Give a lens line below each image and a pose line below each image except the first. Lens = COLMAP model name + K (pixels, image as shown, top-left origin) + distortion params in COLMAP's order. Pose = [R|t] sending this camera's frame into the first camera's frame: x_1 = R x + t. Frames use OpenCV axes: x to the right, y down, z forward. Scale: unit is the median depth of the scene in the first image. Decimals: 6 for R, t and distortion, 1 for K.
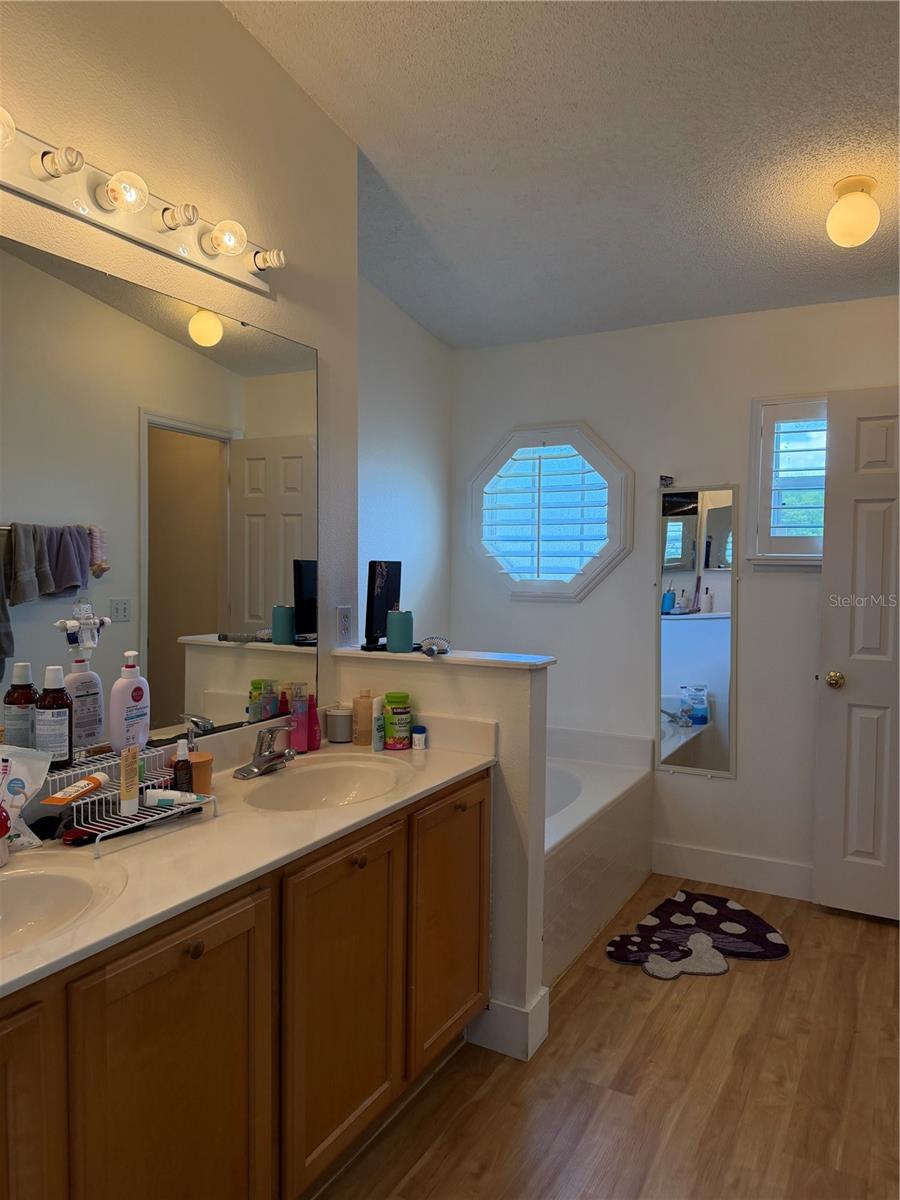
lens RADIAL K [[831.4, 0, 450.0], [0, 831.4, 600.0], [0, 0, 1]] dist [0.122270, -0.156046]
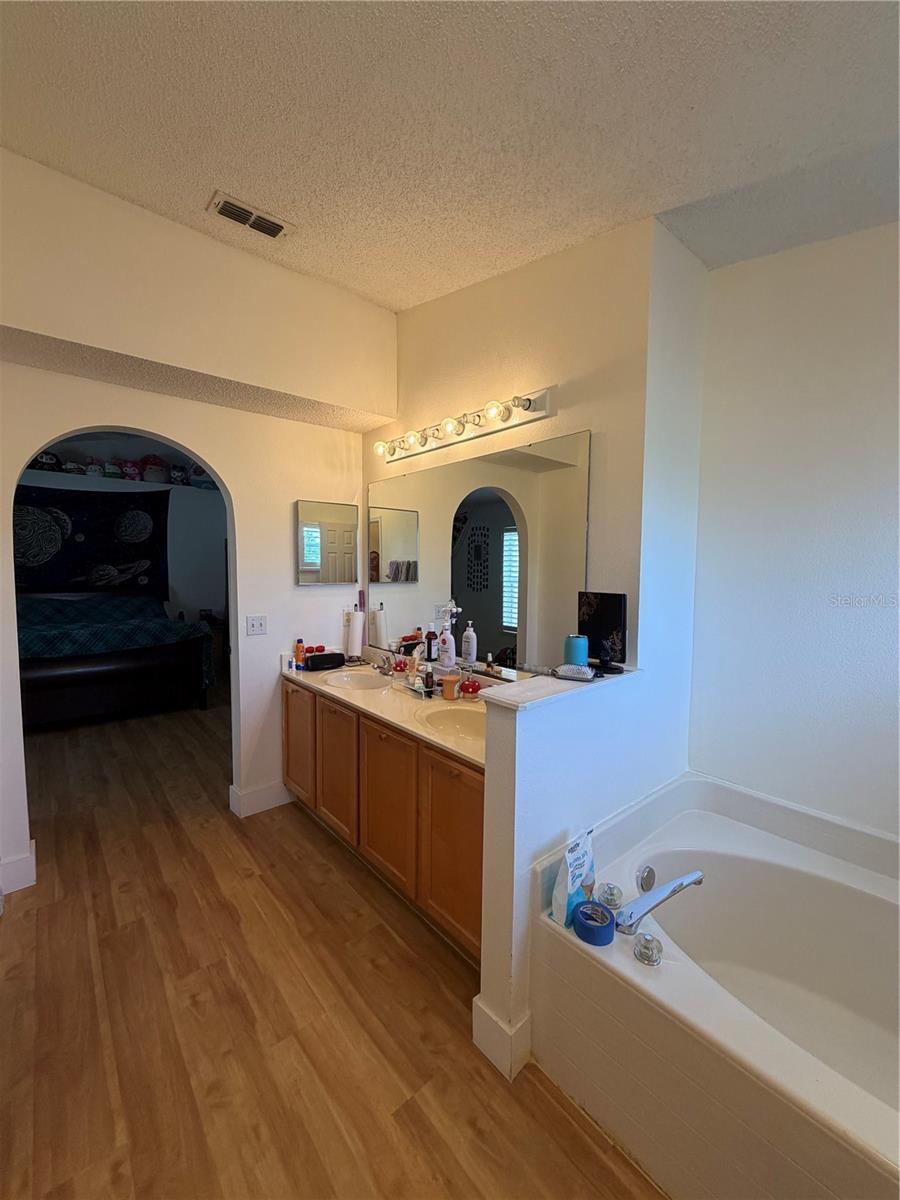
lens RADIAL K [[479.4, 0, 449.8], [0, 479.4, 597.1], [0, 0, 1]] dist [0.000799, -0.000041]
pose [[-0.353189, 0.046933, -0.934374, 0.747901], [-0.061814, 0.995388, 0.073363, -0.095347], [0.933508, 0.083669, -0.348659, 1.286672]]
